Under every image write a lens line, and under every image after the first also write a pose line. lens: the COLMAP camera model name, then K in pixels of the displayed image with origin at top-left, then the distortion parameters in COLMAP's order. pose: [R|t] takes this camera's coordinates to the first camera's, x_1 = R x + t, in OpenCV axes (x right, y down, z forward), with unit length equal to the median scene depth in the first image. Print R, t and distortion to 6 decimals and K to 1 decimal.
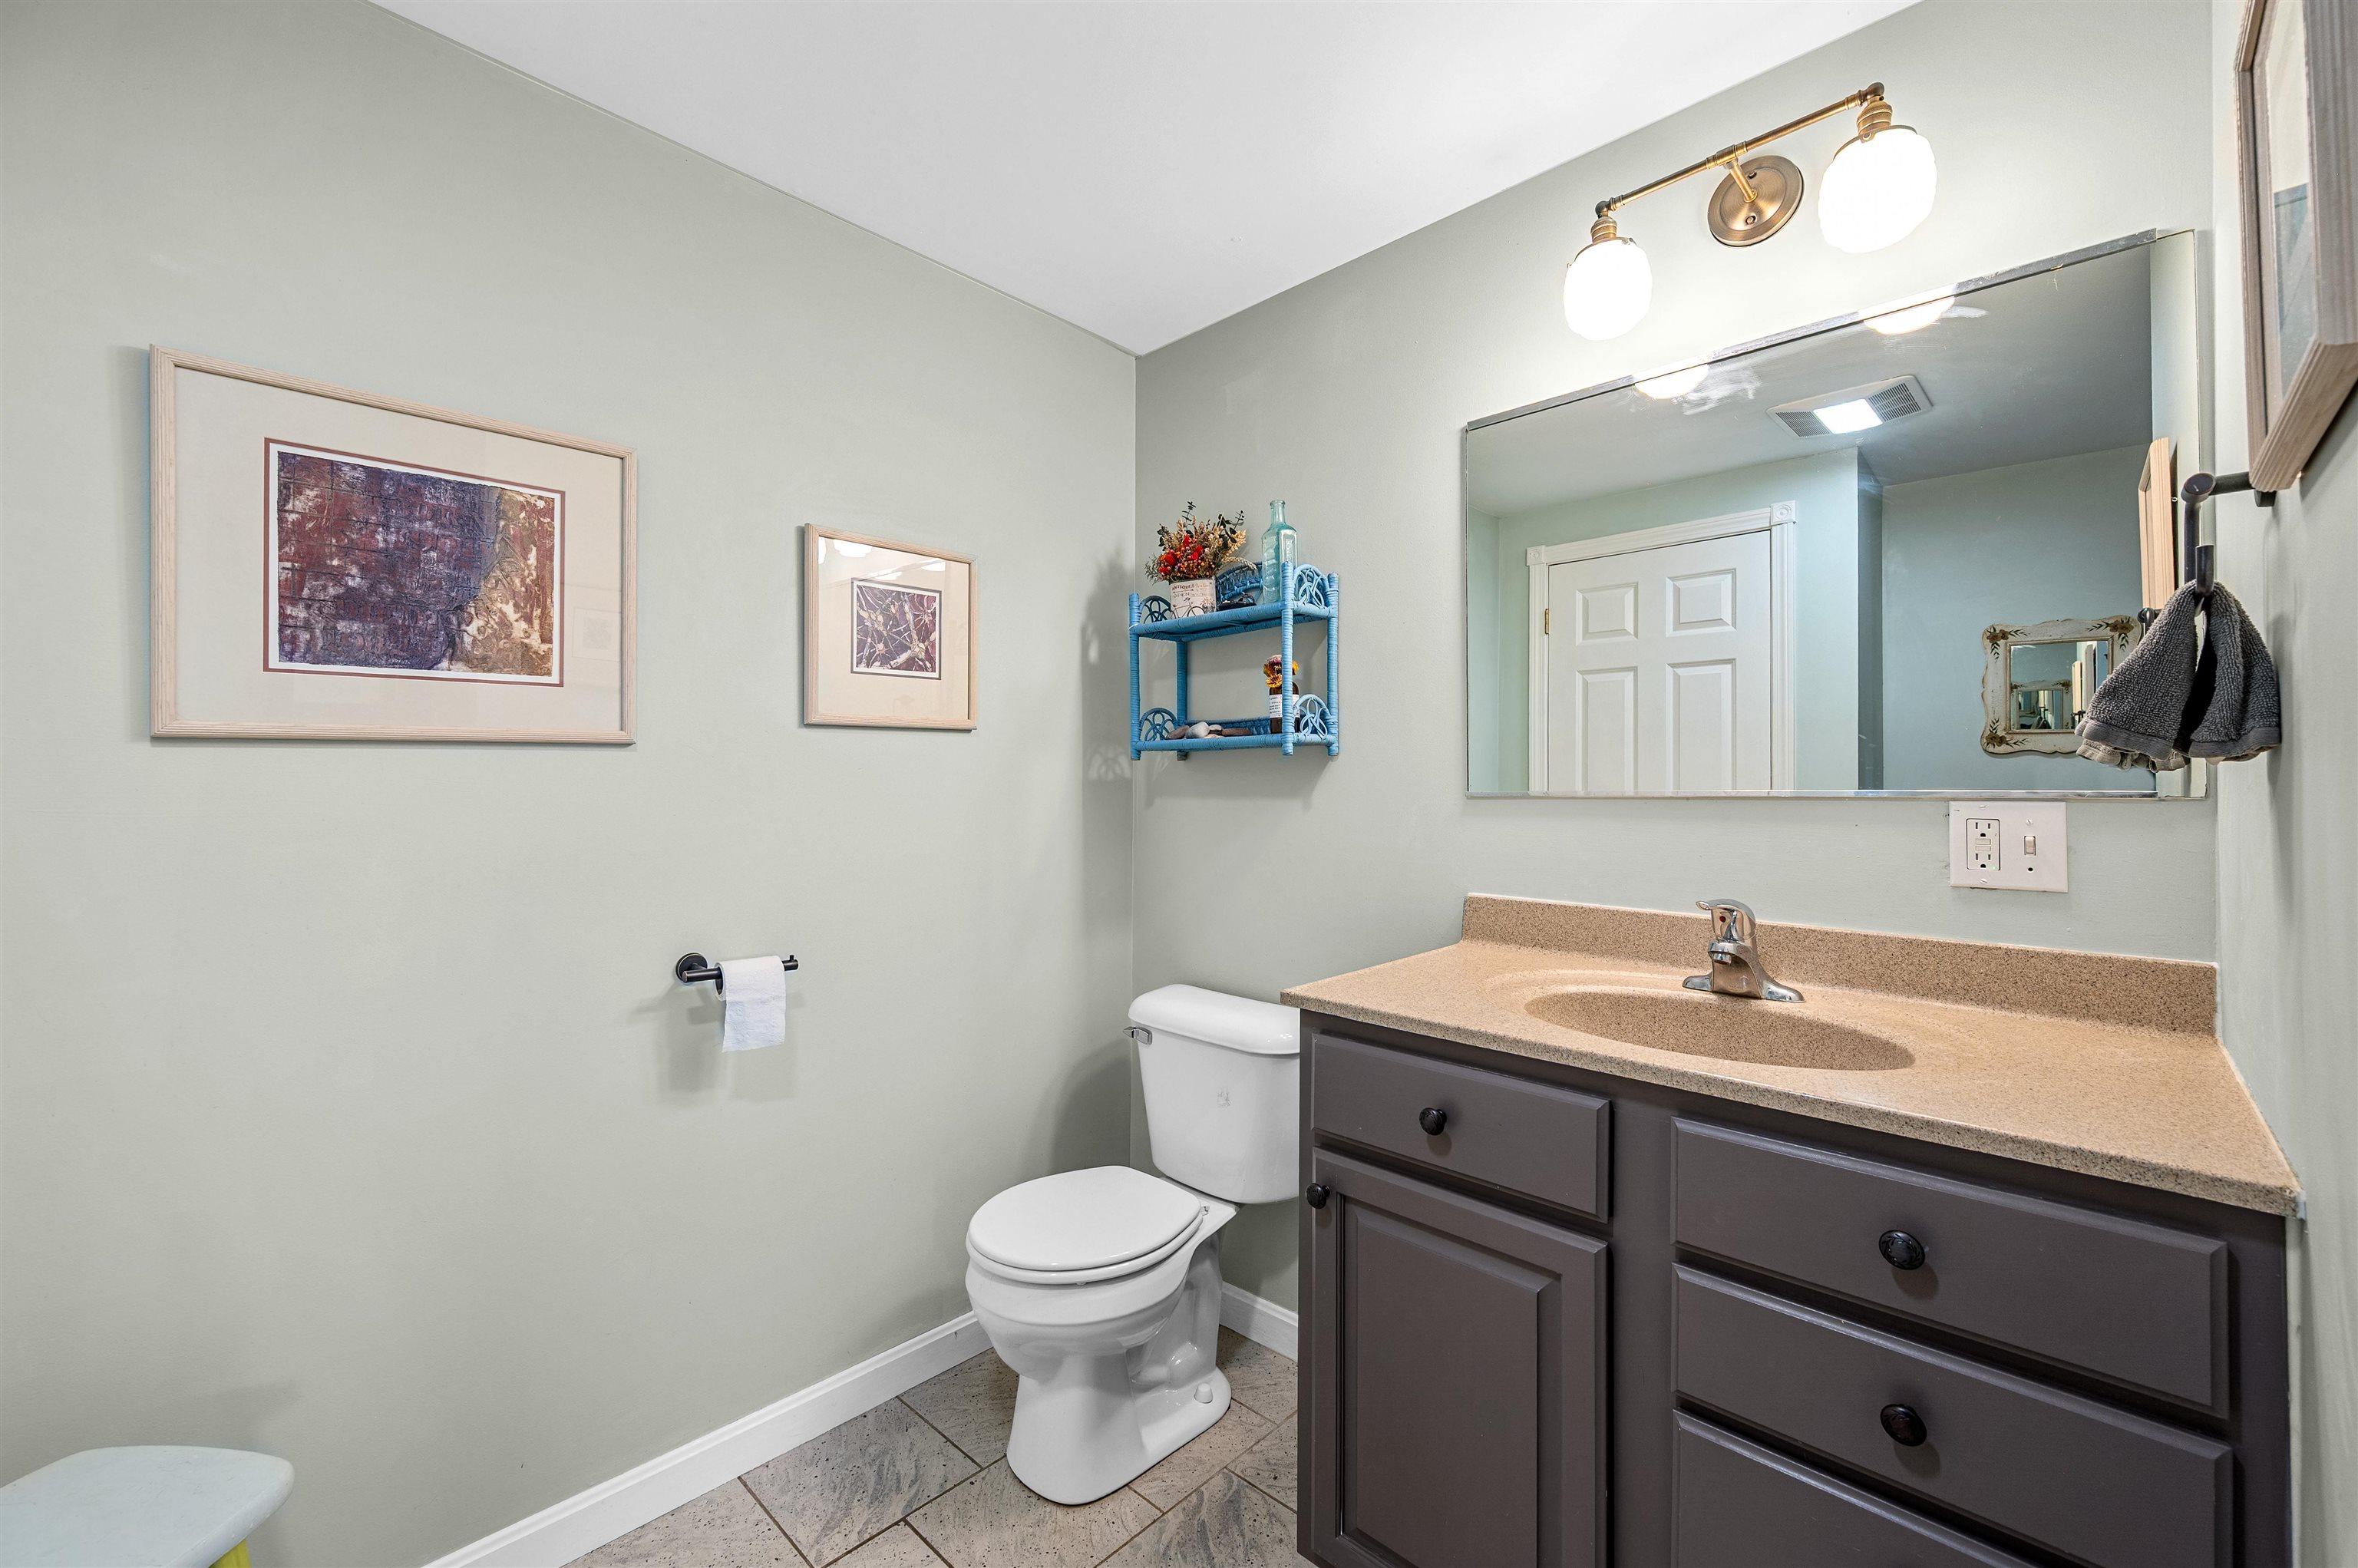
lens RADIAL K [[933.2, 0, 1182.5], [0, 933.2, 772.4], [0, 0, 1]] dist [-0.004113, 0.000856]
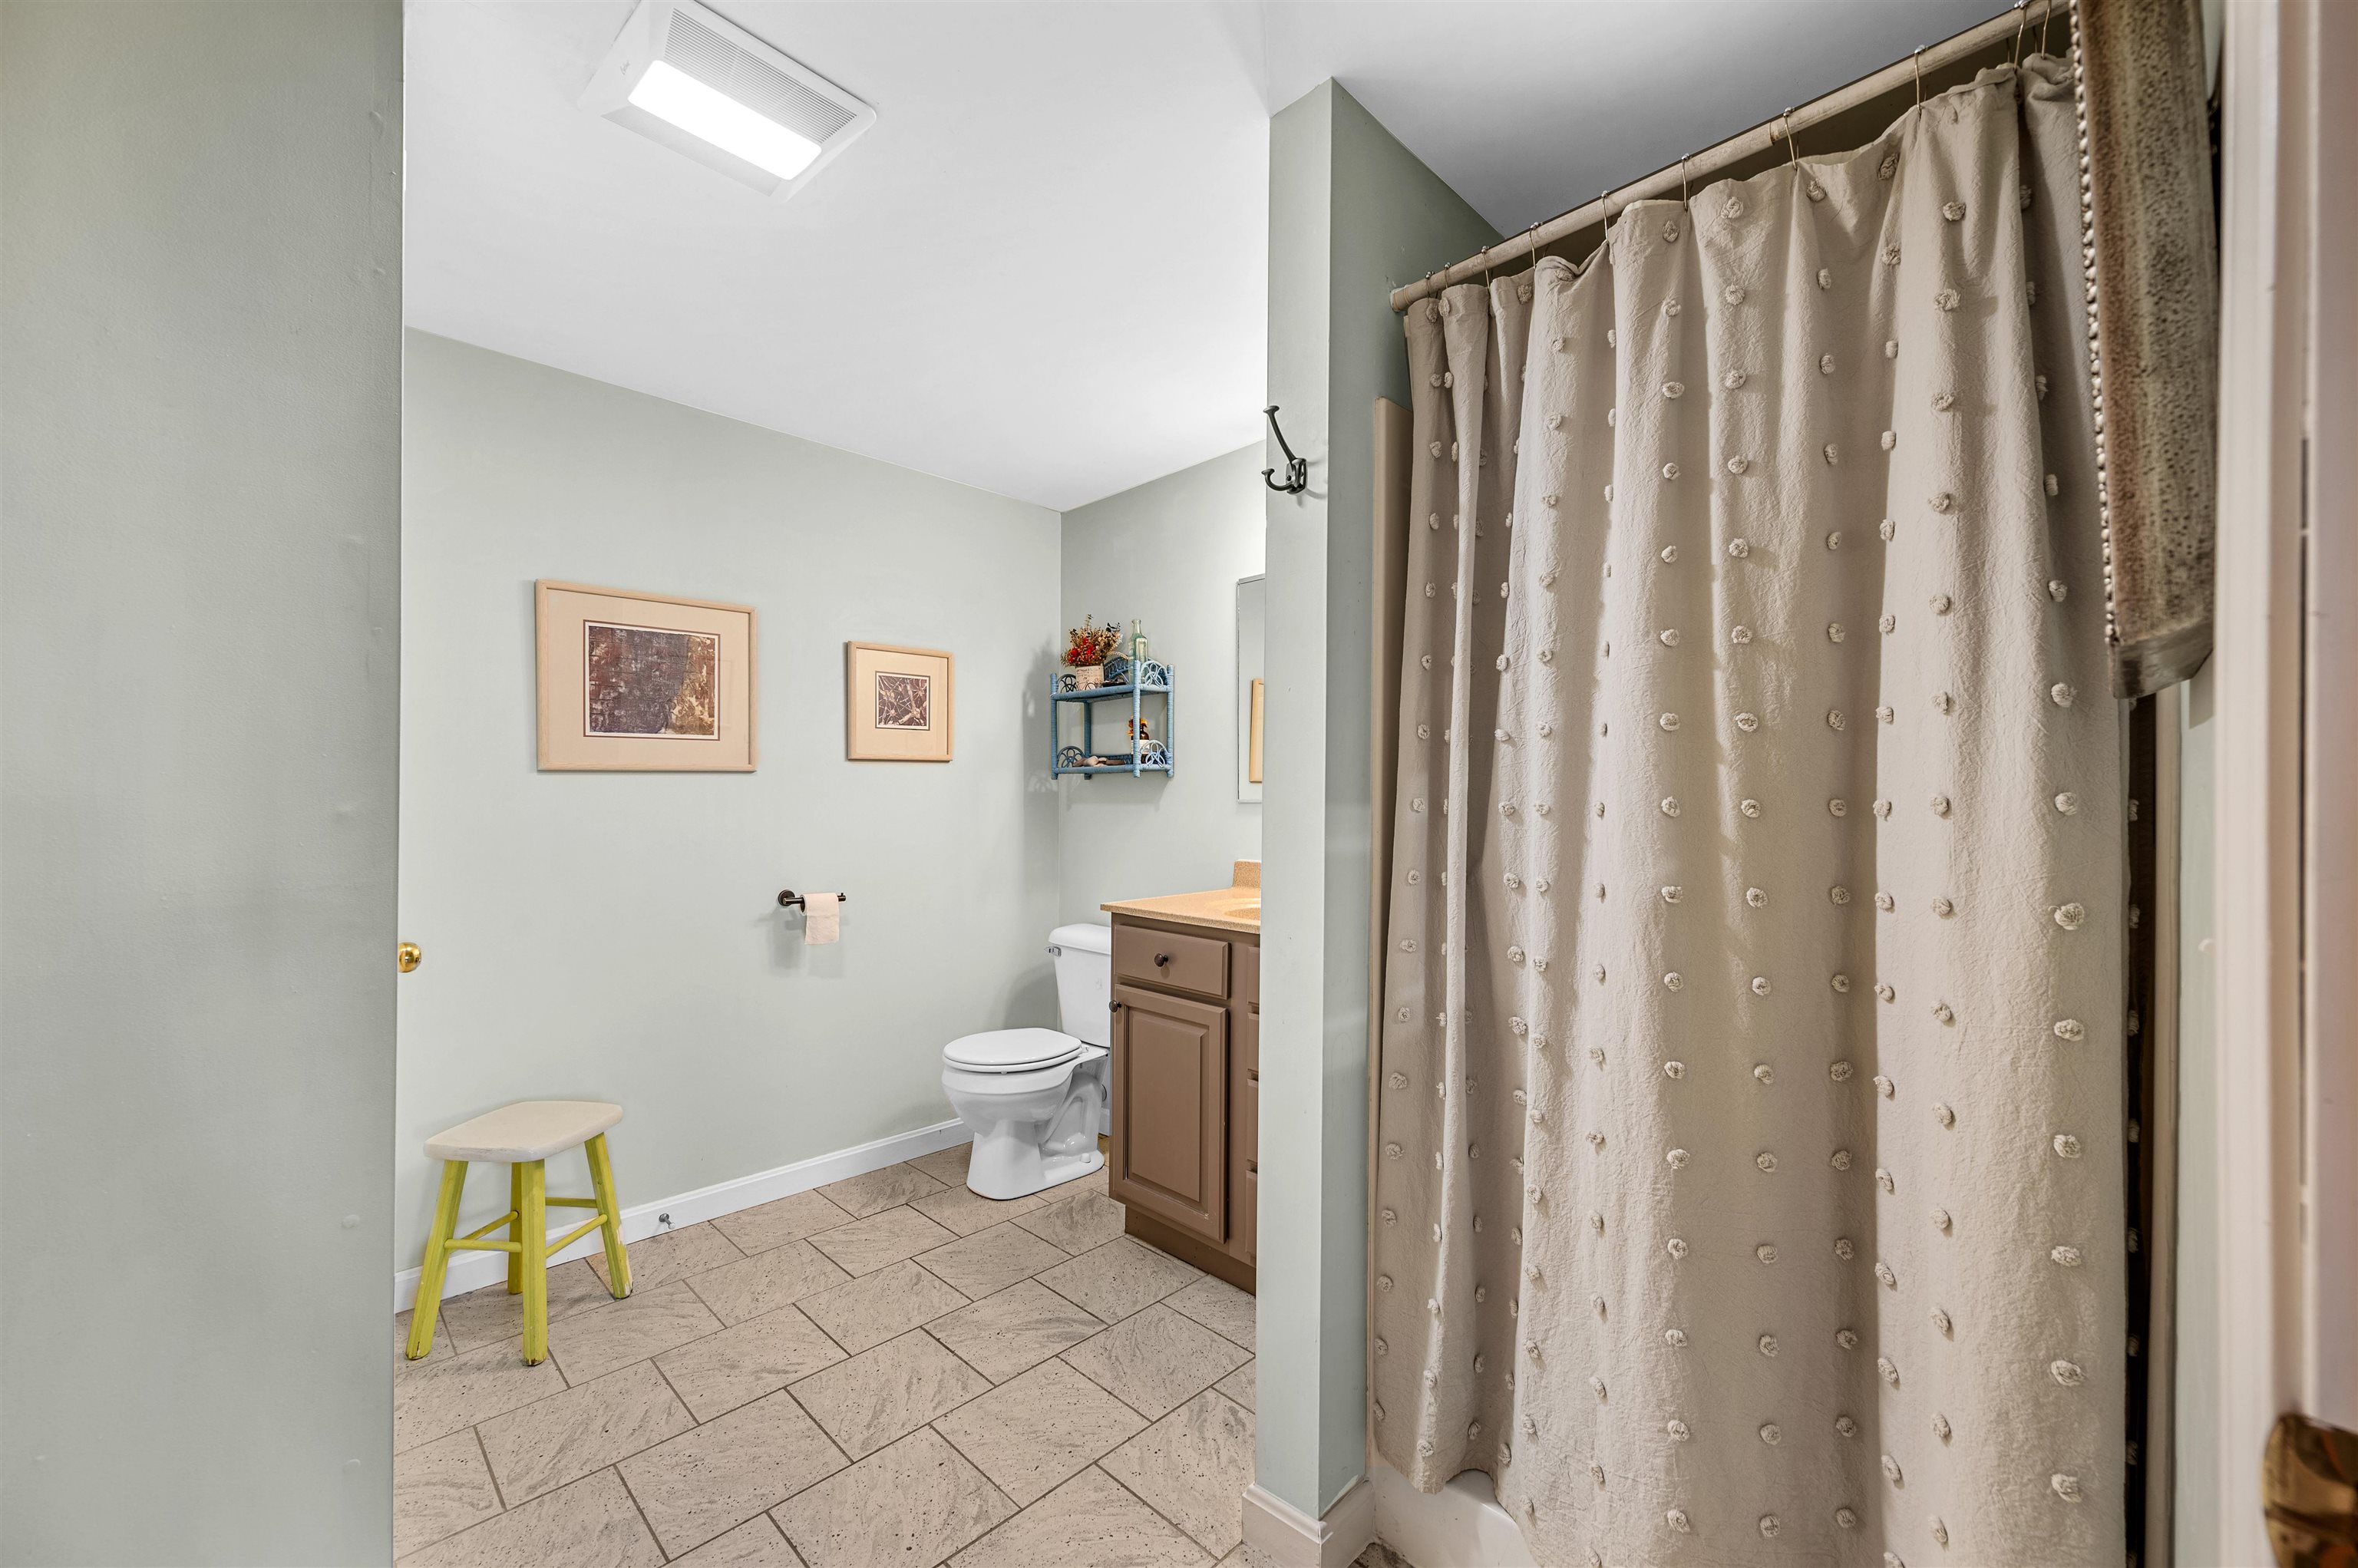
lens RADIAL K [[933.2, 0, 1177.4], [0, 933.2, 798.0], [0, 0, 1]] dist [-0.004113, 0.000856]
pose [[0.999666, 0.001330, -0.025824, 0.241146], [-0.000970, 0.999902, 0.013979, -0.005126], [0.025840, -0.013950, 0.999569, -0.693423]]
